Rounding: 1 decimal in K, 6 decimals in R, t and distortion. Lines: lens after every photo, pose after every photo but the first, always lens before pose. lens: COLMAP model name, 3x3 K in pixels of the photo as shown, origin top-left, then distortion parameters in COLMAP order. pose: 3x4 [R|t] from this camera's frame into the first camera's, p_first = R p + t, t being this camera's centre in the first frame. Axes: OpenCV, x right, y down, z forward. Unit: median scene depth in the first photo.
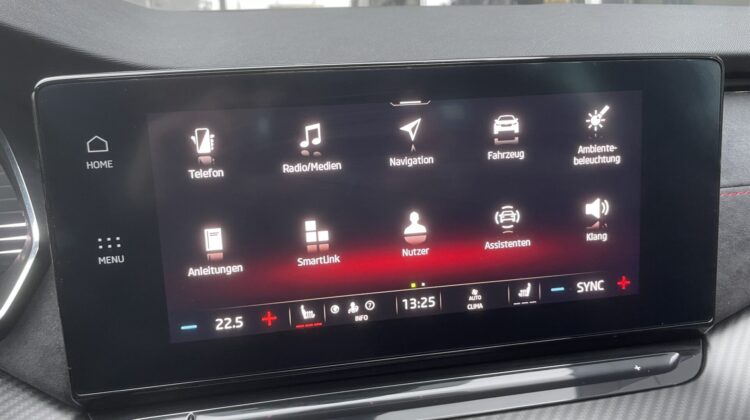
lens RADIAL K [[569.2, 0, 370.2], [0, 569.2, 202.7], [0, 0, 1]] dist [0.055208, -0.095366]
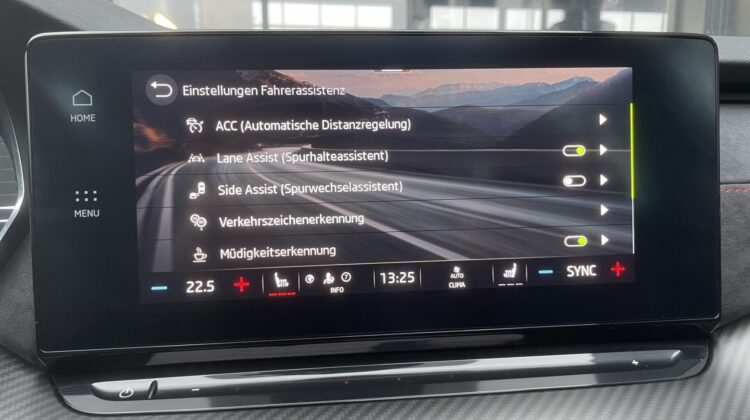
lens RADIAL K [[569.2, 0, 379.2], [0, 569.2, 218.1], [0, 0, 1]] dist [0.055208, -0.095366]
pose [[0.997710, 0.026502, -0.062235, 0.112062], [-0.033836, 0.992208, -0.119913, 0.193295], [0.058572, 0.121745, 0.990832, 0.032107]]
